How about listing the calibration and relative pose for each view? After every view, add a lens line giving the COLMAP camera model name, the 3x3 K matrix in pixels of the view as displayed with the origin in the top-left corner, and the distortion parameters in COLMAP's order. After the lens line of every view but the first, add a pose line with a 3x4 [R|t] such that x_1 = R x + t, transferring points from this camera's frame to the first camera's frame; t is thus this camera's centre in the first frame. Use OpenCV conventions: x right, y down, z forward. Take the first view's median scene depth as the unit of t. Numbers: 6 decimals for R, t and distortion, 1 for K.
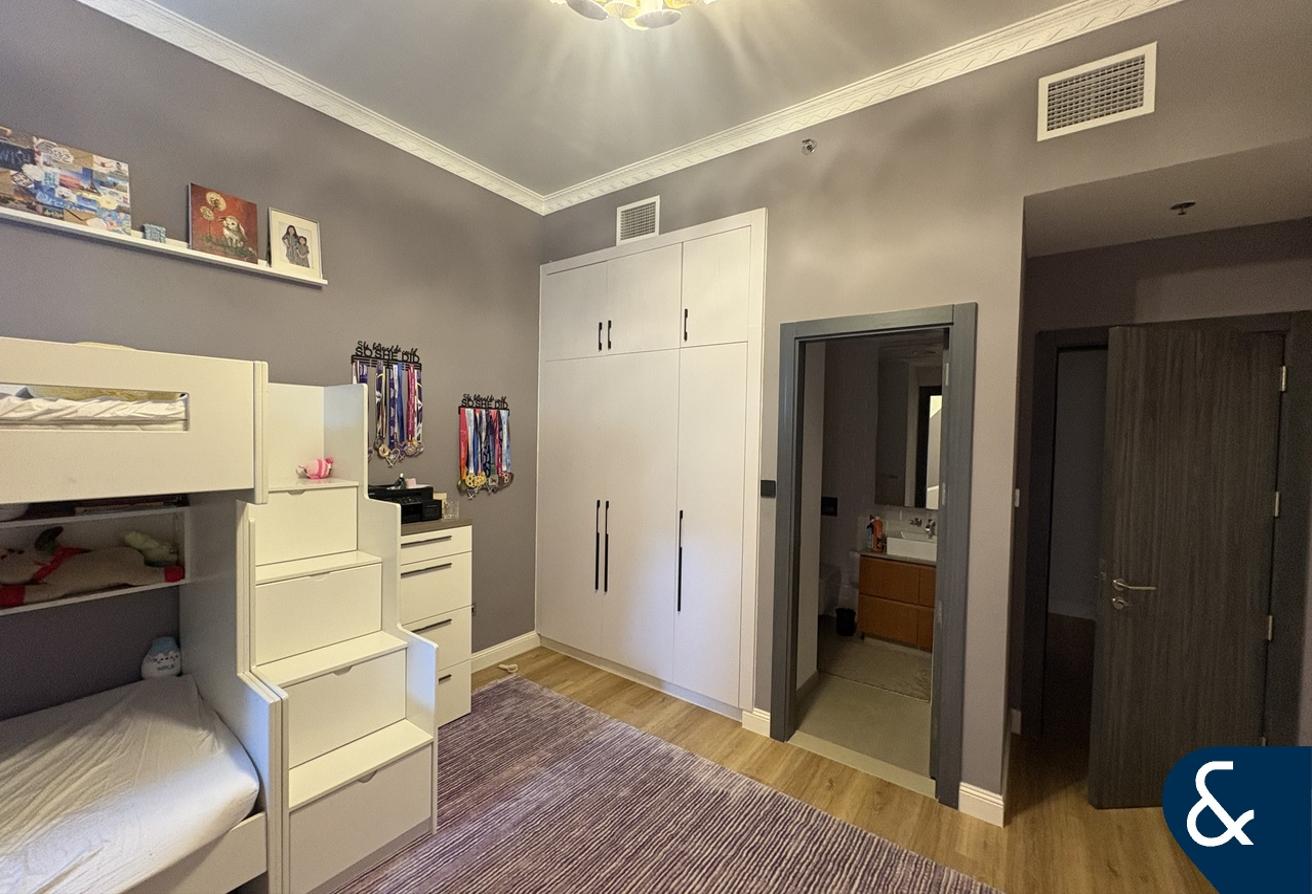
lens RADIAL K [[521.5, 0, 656.6], [0, 521.5, 445.0], [0, 0, 1]] dist [-0.000911, -0.000496]
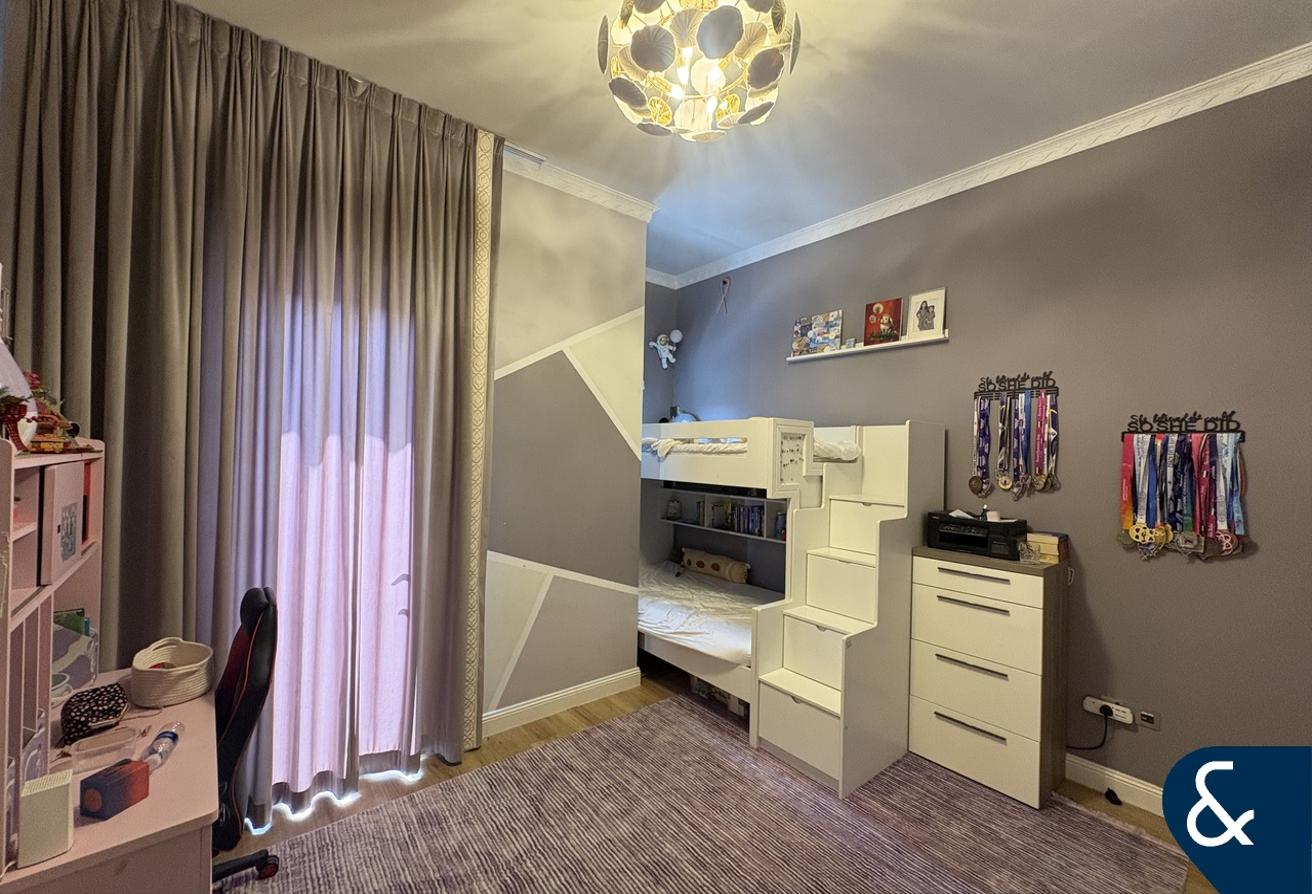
lens RADIAL K [[521.5, 0, 656.1], [0, 521.5, 449.9], [0, 0, 1]] dist [-0.000911, -0.000496]
pose [[-0.258327, -0.029548, -0.965606, 0.586151], [-0.052818, 0.998469, -0.016424, -0.000263], [0.964613, 0.046758, -0.259492, 0.603317]]
